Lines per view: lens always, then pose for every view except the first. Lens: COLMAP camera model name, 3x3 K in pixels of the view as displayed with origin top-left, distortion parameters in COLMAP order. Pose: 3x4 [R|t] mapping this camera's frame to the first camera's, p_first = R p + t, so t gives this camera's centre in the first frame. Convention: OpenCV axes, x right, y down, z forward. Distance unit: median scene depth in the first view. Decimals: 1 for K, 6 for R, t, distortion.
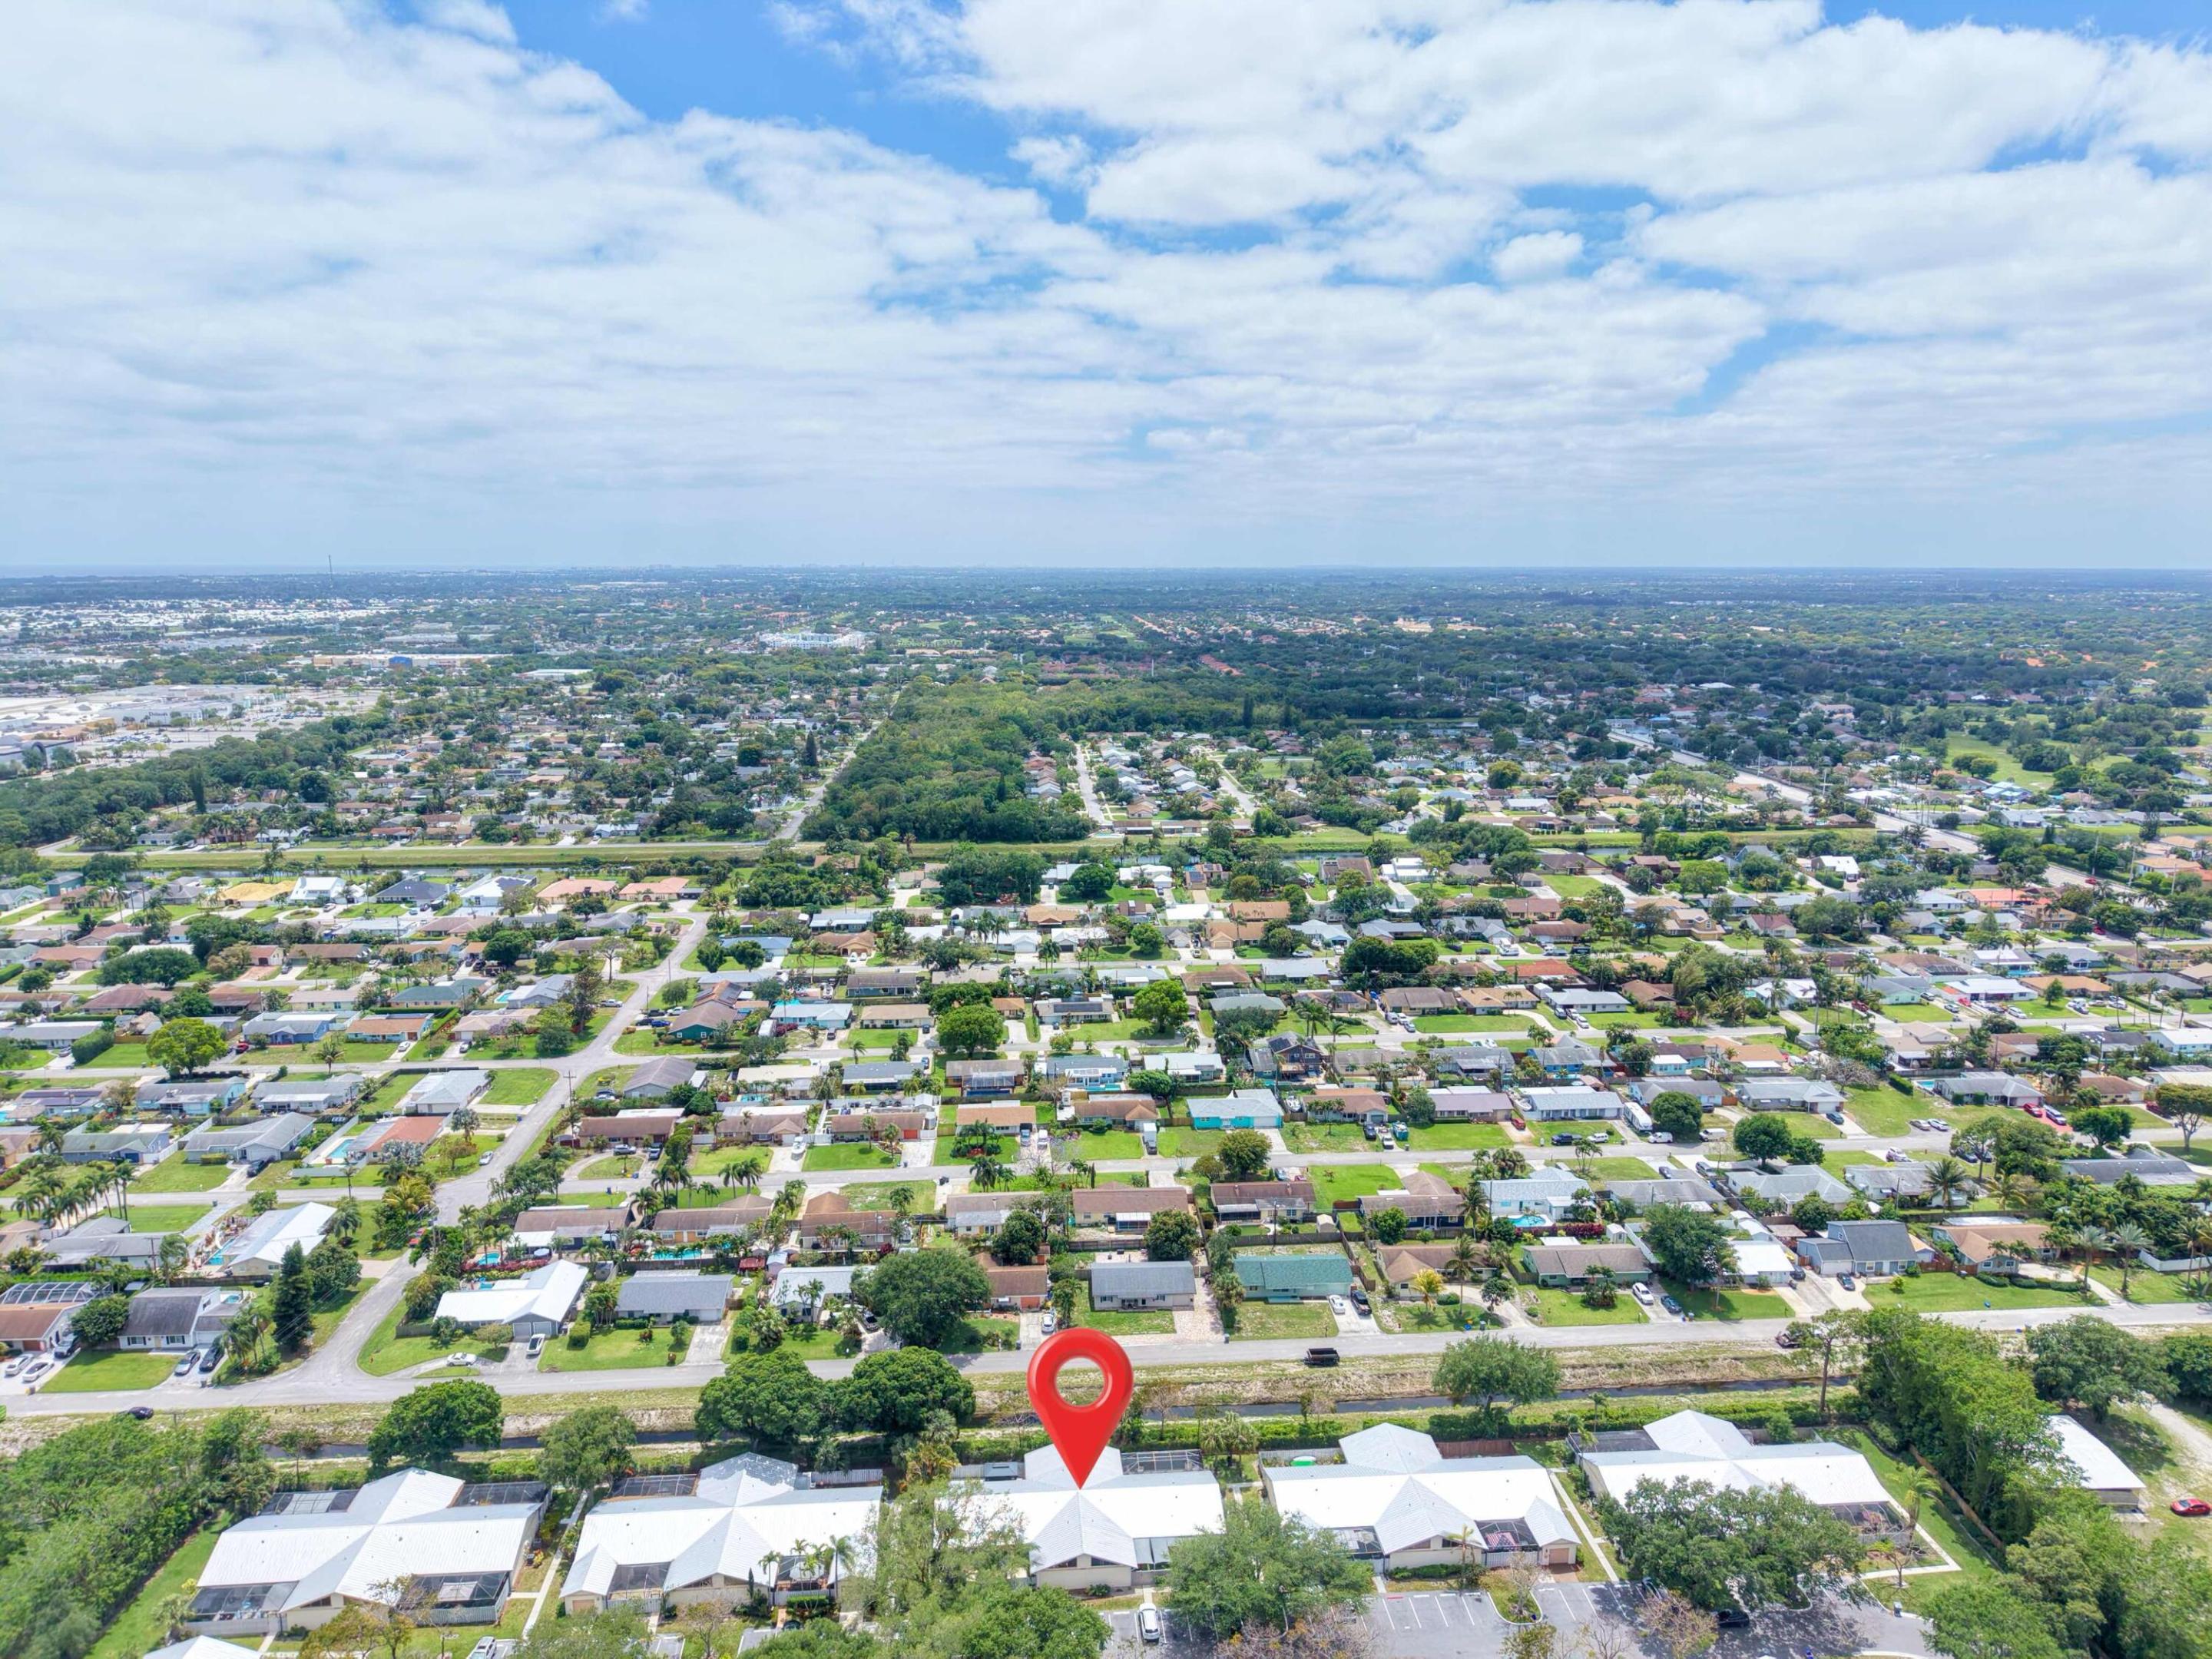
lens RADIAL K [[1506.5, 0, 1106.0], [0, 1506.5, 829.5], [0, 0, 1]] dist [0.040708, -0.041123]
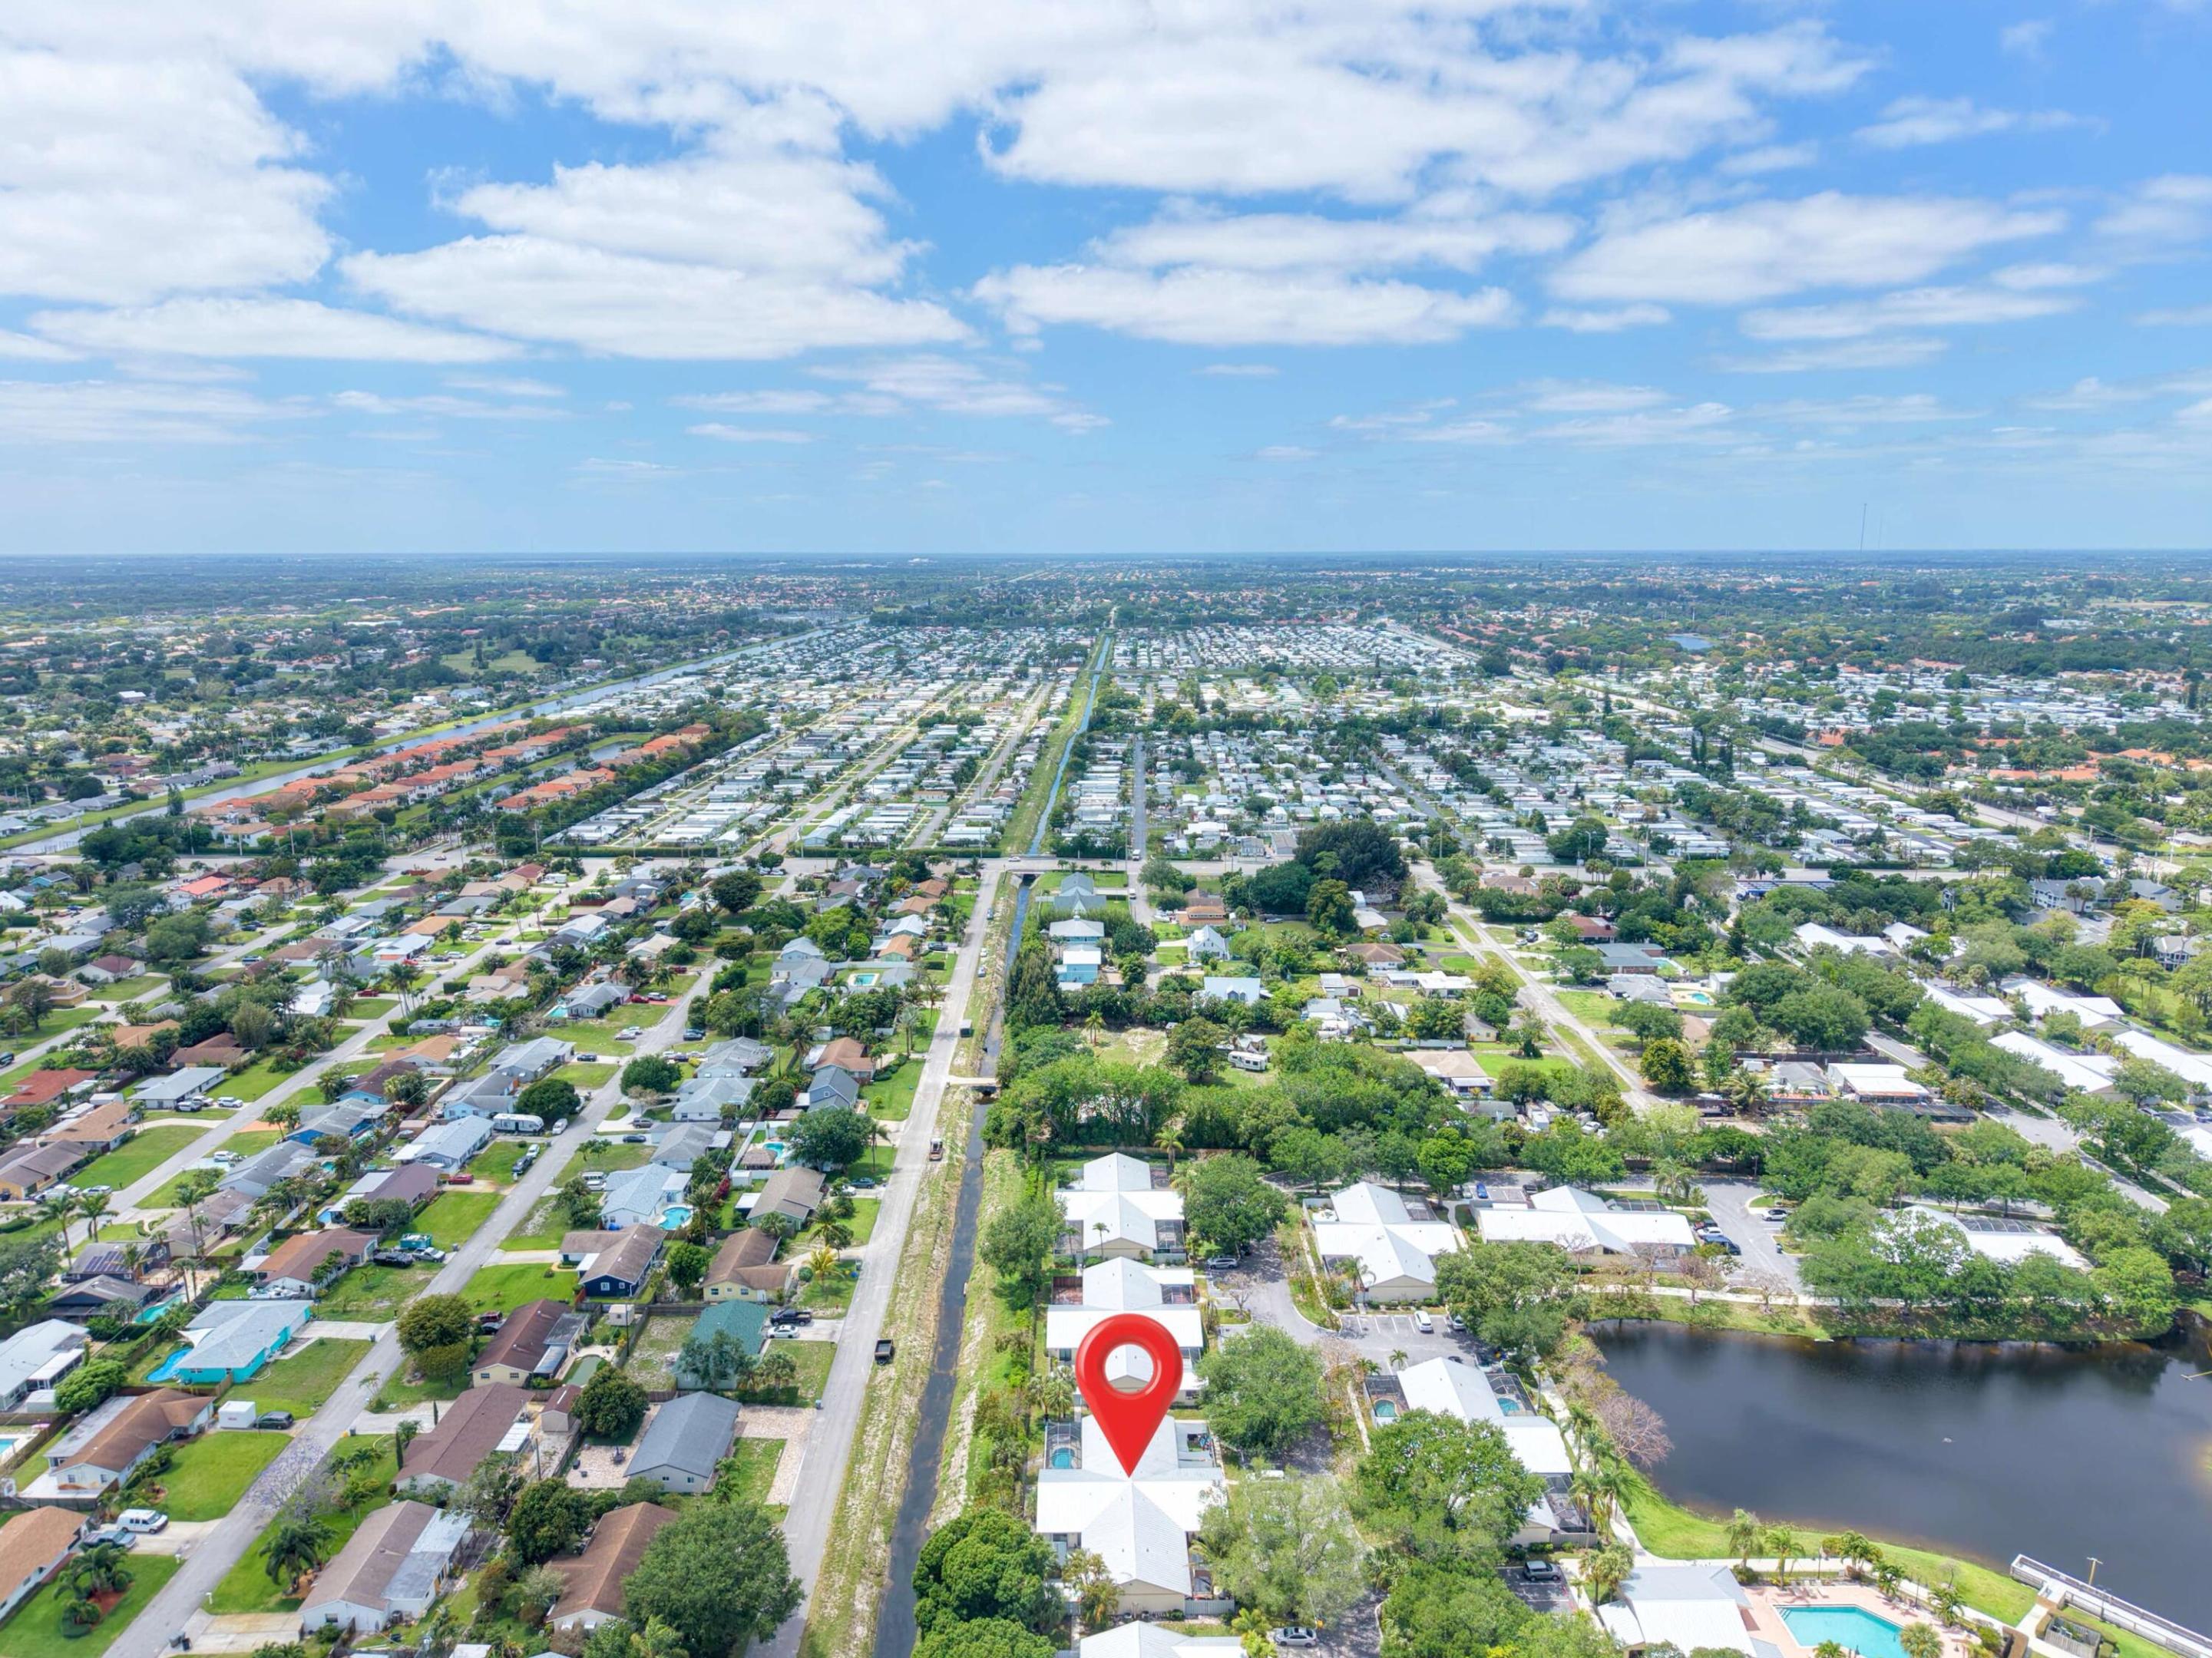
lens RADIAL K [[1506.3, 0, 1106.0], [0, 1506.3, 829.0], [0, 0, 1]] dist [0.040708, -0.041123]
pose [[0.059105, -0.192304, 0.979554, -0.531542], [0.179070, 0.967395, 0.179112, -0.098536], [-0.982059, 0.164822, 0.091613, 0.479729]]
